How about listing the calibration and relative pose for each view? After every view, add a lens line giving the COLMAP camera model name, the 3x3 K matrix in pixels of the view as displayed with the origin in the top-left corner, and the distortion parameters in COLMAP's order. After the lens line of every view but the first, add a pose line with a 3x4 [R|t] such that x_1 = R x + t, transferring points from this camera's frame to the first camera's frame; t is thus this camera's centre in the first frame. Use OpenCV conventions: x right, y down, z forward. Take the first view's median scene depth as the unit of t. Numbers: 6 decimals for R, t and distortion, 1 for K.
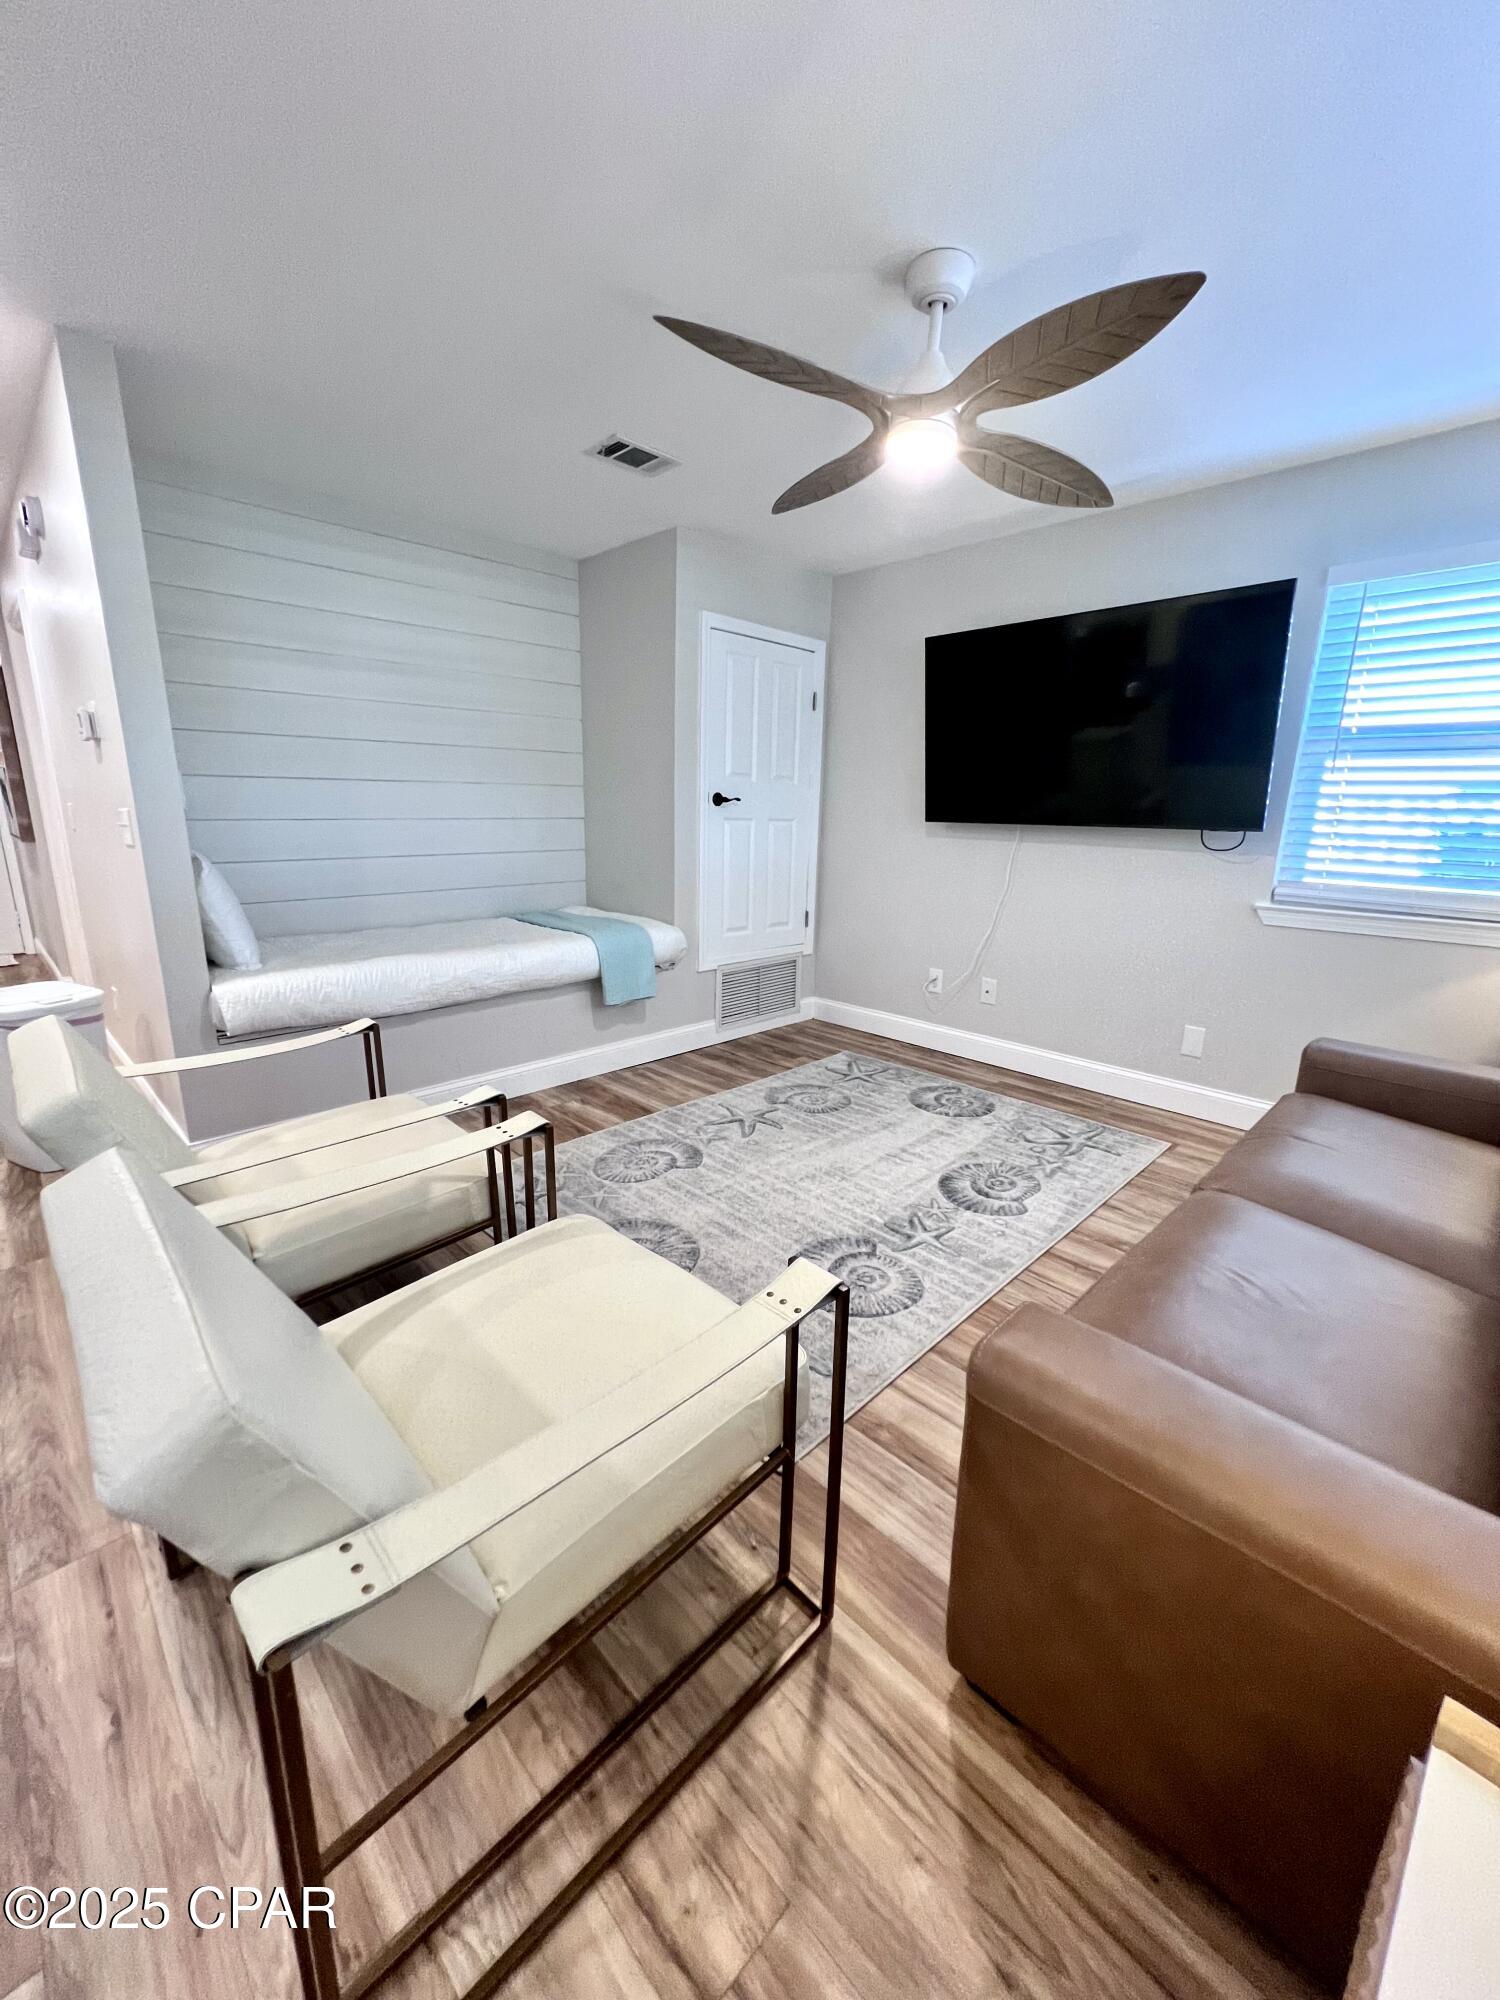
lens RADIAL K [[794.8, 0, 749.6], [0, 794.8, 992.0], [0, 0, 1]] dist [-0.002389, 0.000871]
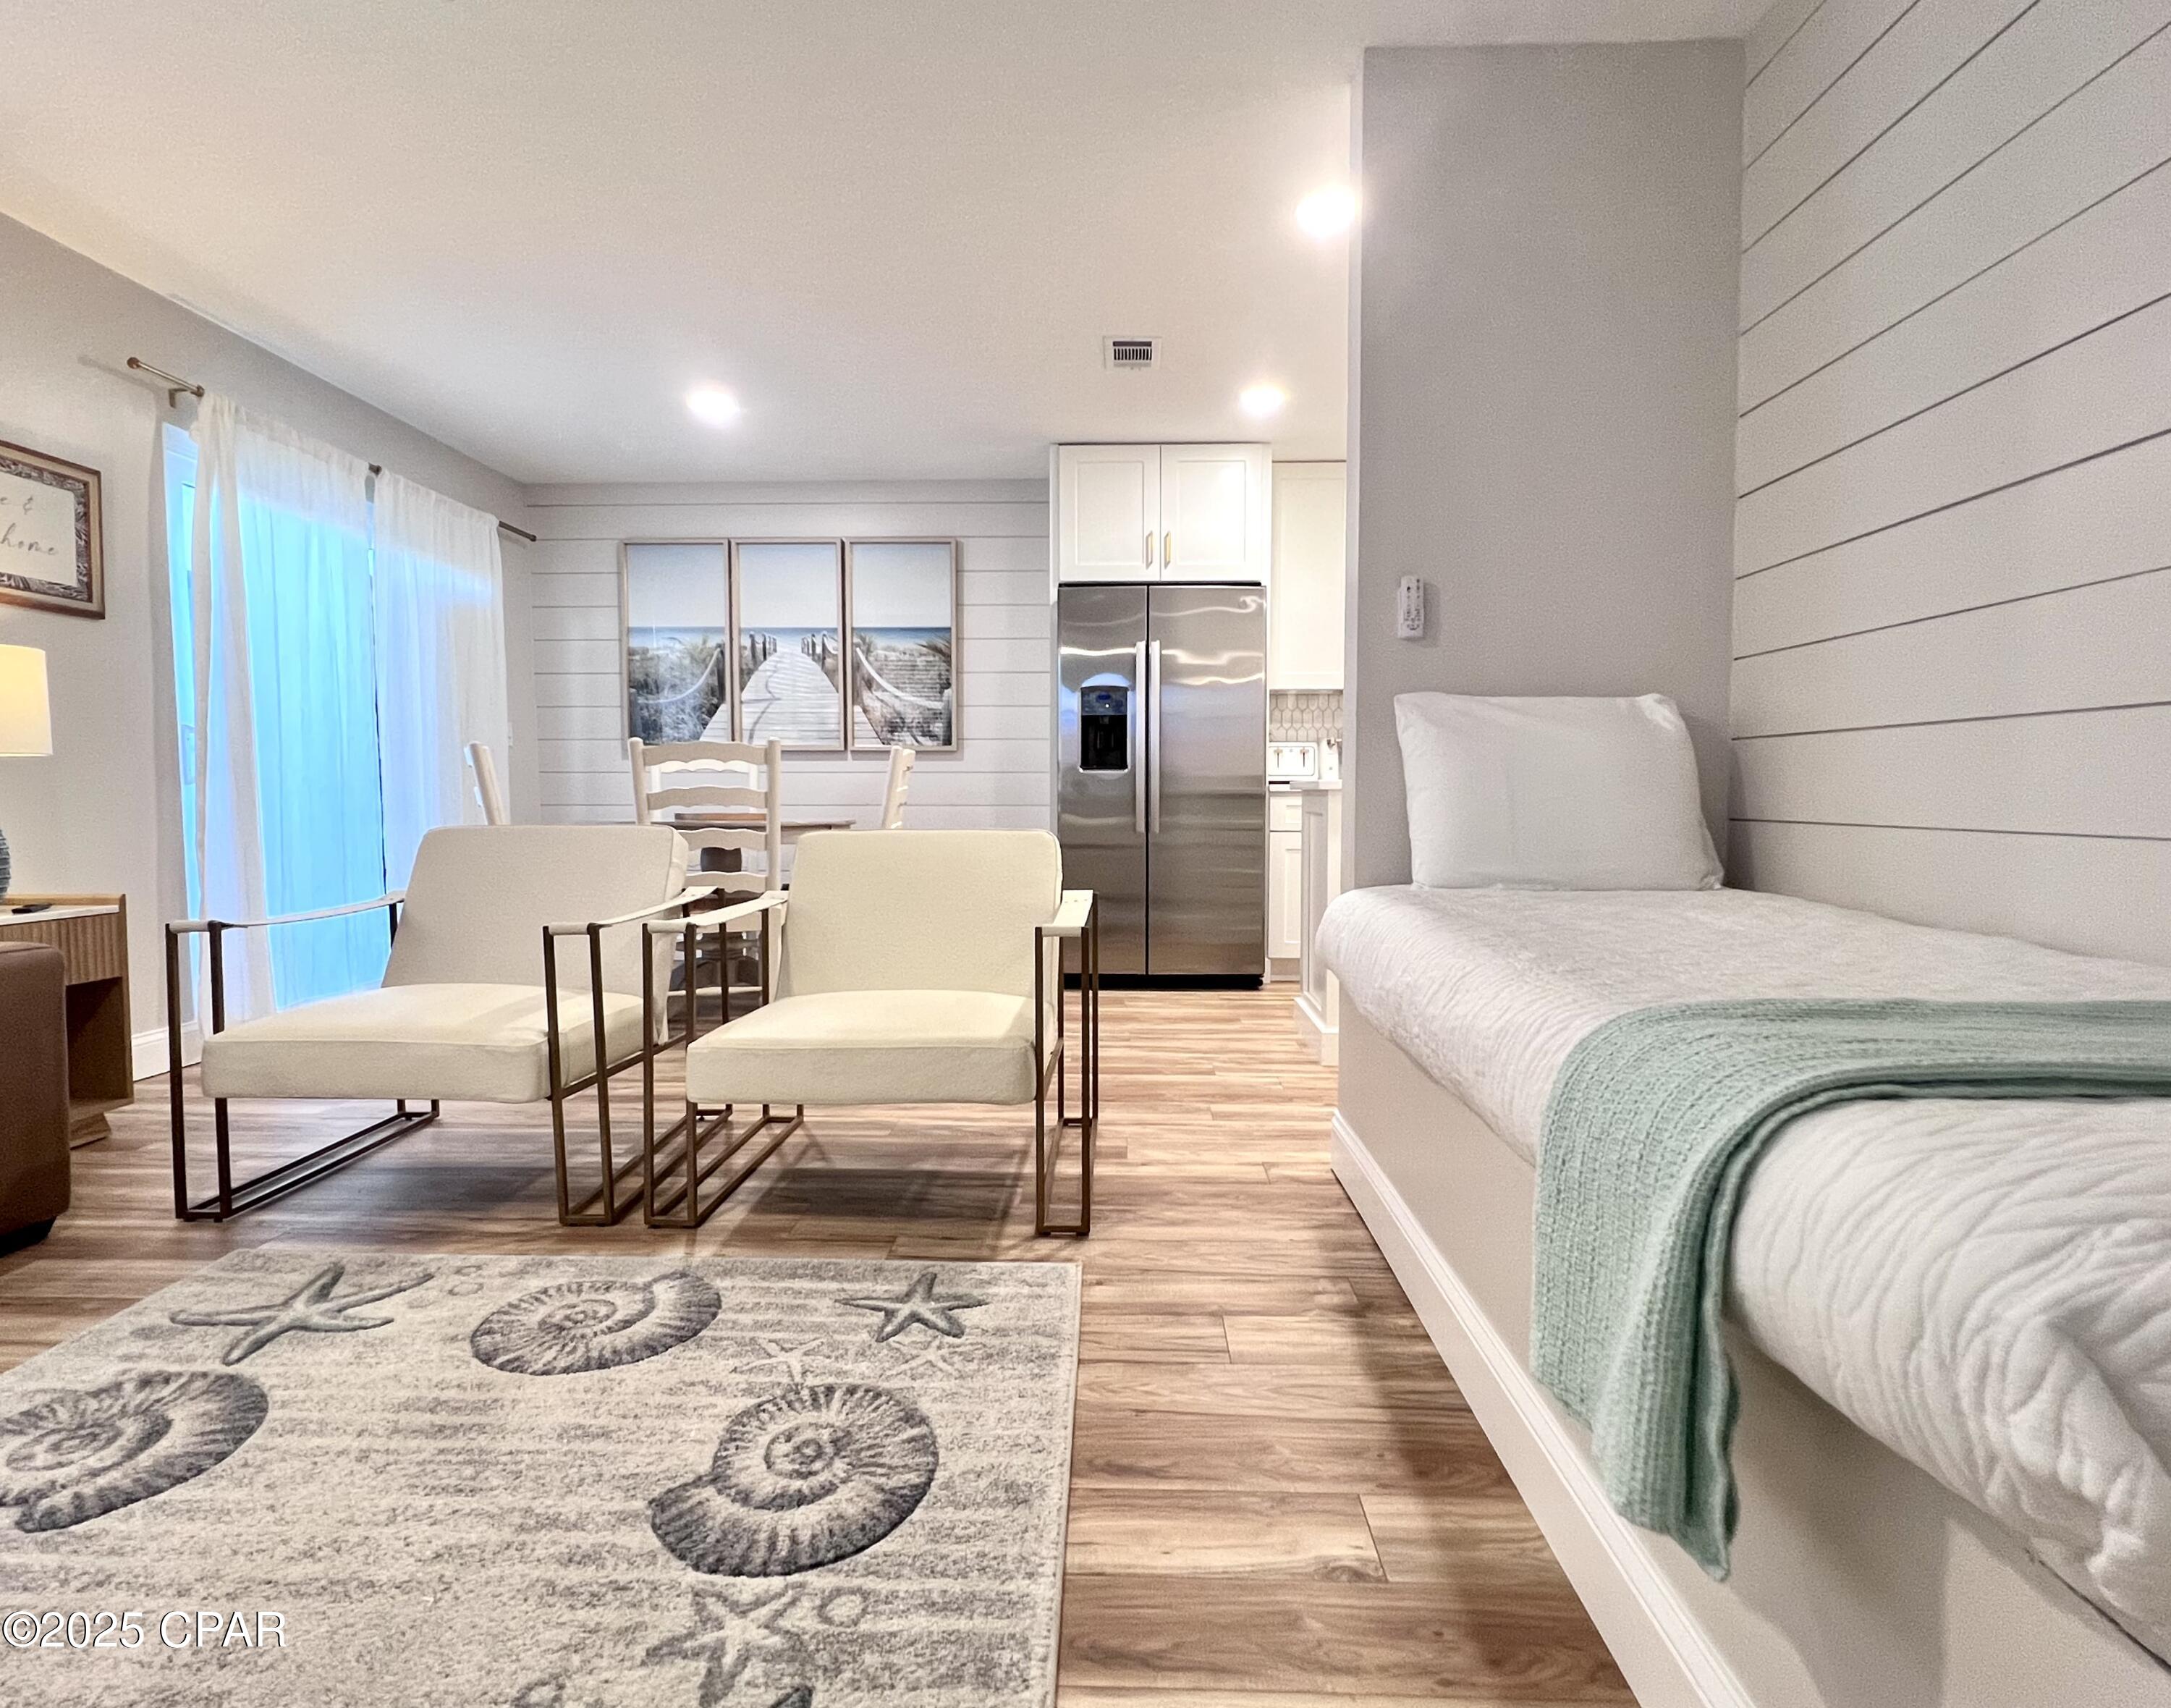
lens RADIAL K [[1136.7, 0, 1091.0], [0, 1136.7, 839.1], [0, 0, 1]] dist [-0.003464, 0.001166]
pose [[-0.723459, 0.014347, -0.690218, 0.125876], [-0.173982, 0.963726, 0.202393, -0.183762], [0.668085, 0.266508, -0.694720, 1.336580]]
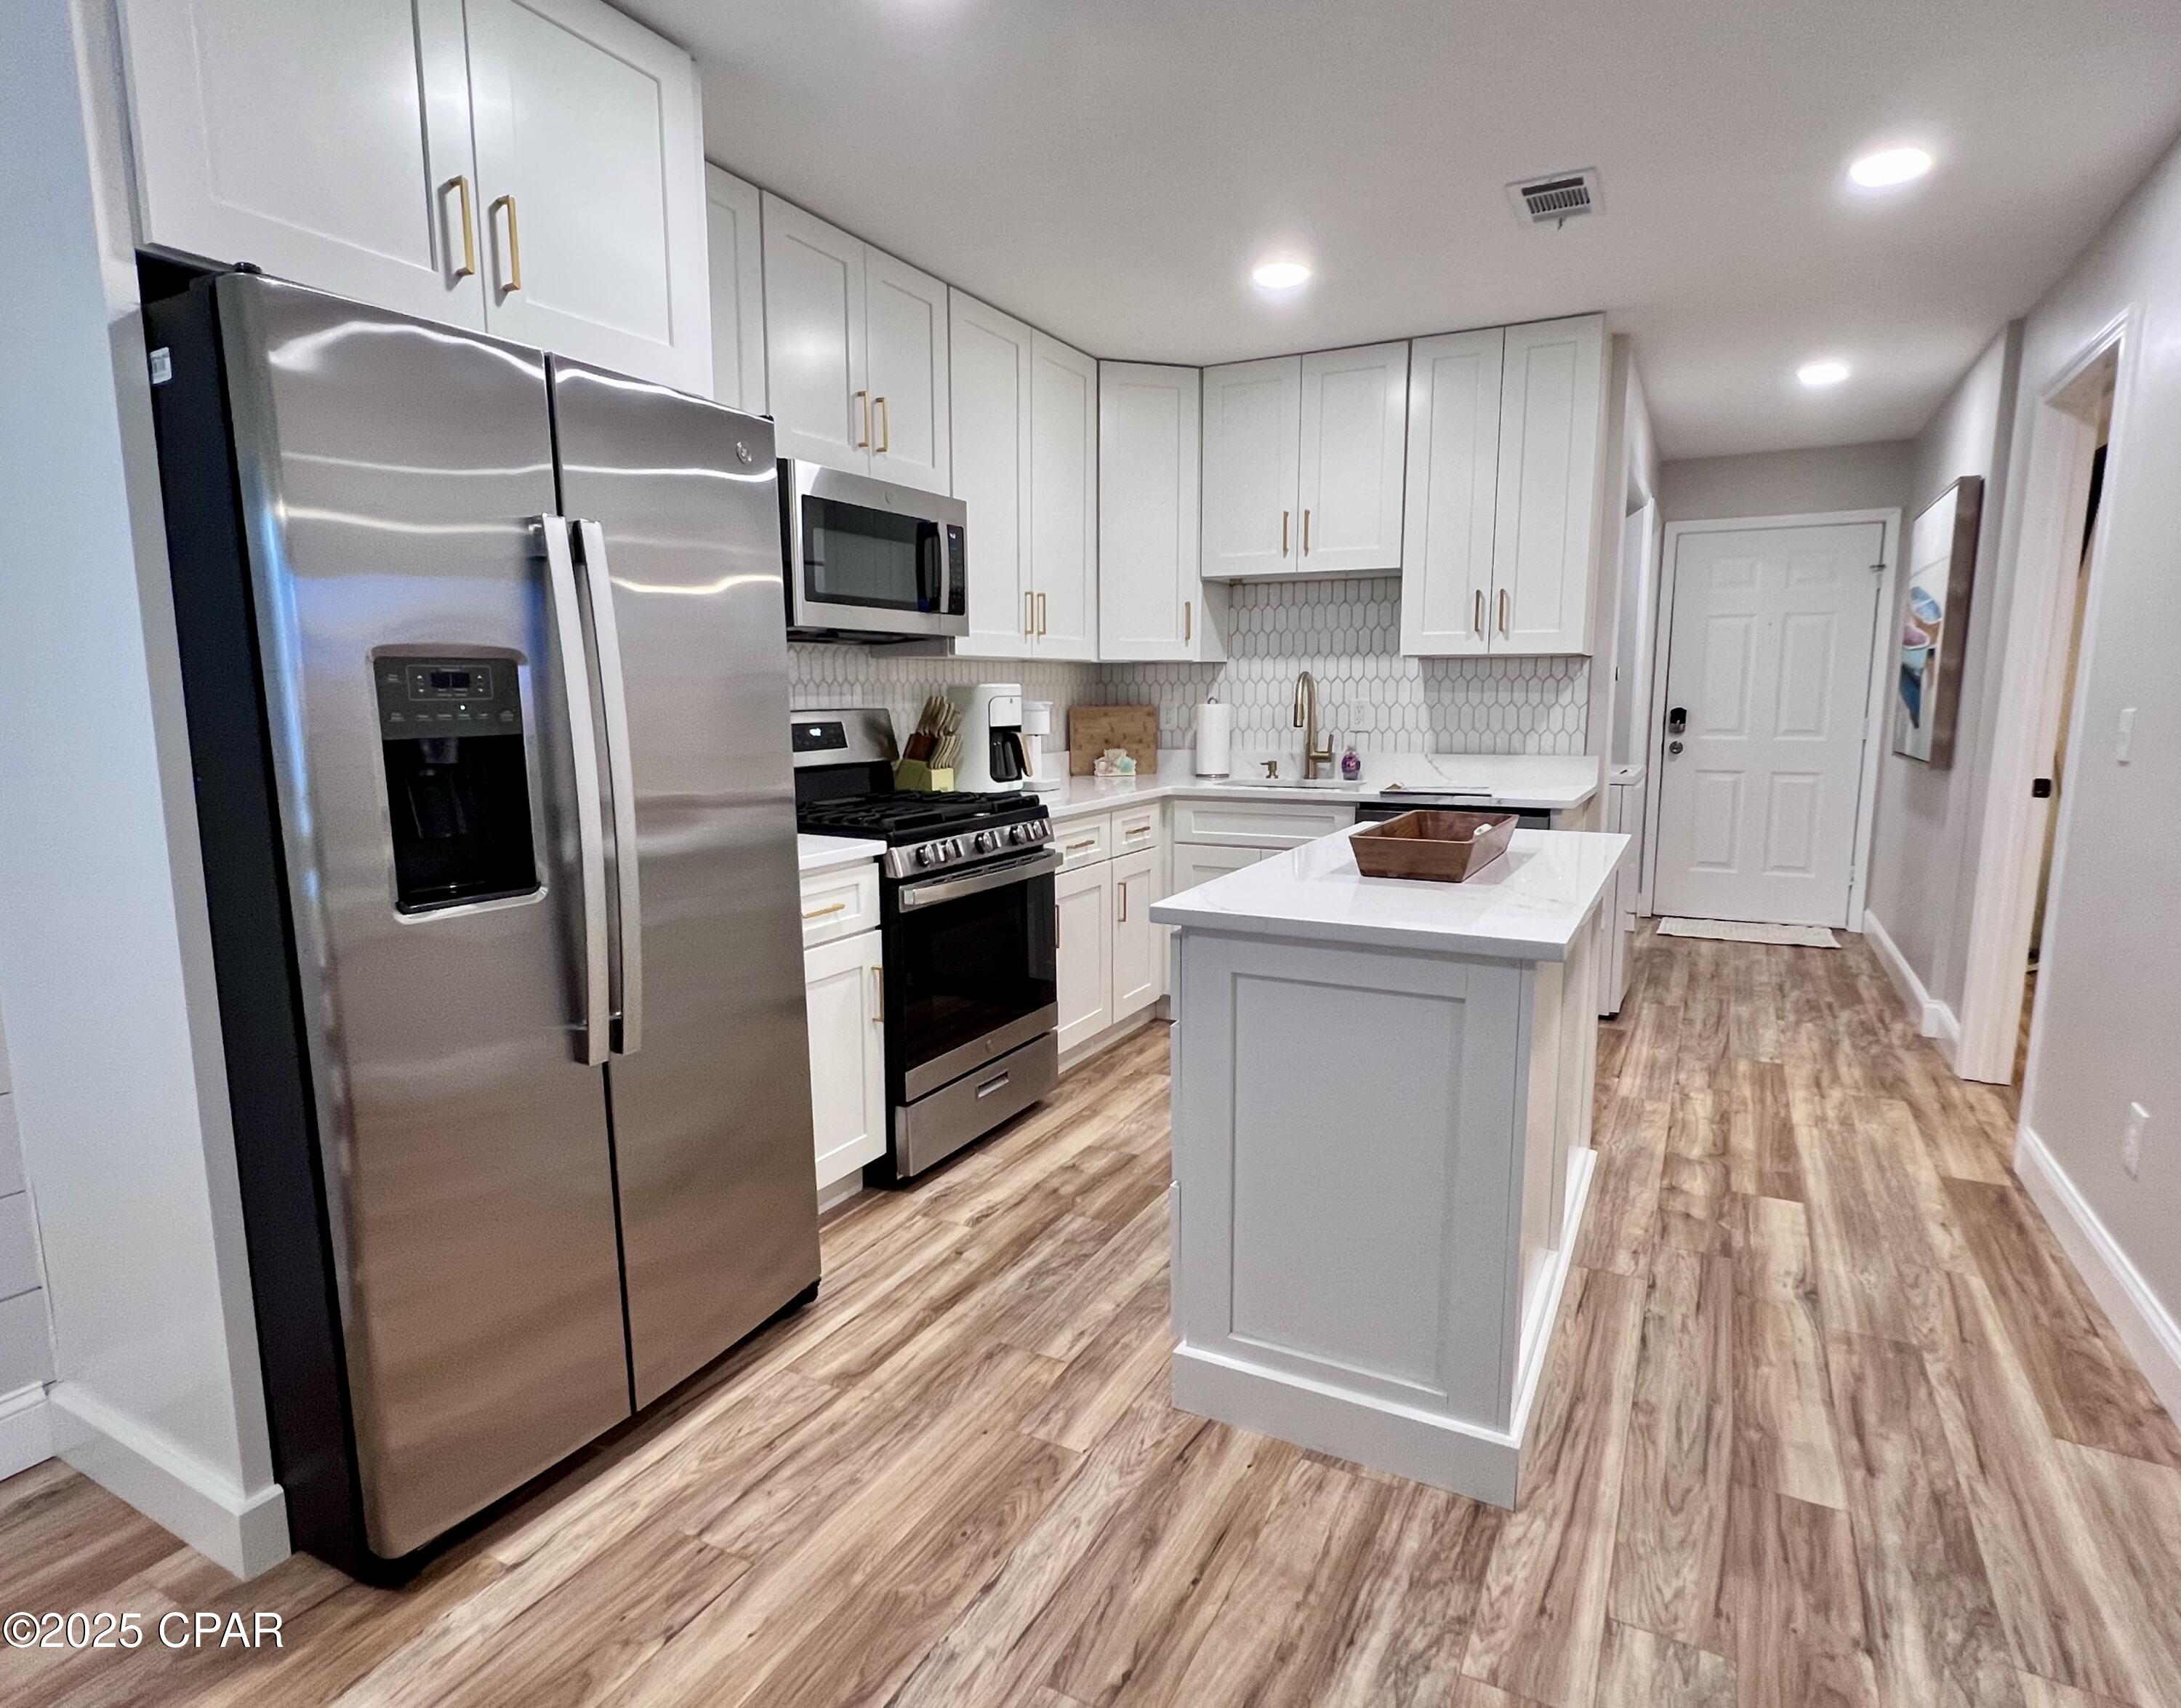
lens RADIAL K [[1161.7, 0, 1096.9], [0, 1161.7, 867.9], [0, 0, 1]] dist [-0.000091, 0.000617]
pose [[0.297953, 0.126155, -0.946208, -0.439664], [-0.214400, 0.974748, 0.062447, -0.060149], [0.930192, 0.184260, 0.317477, 0.234637]]
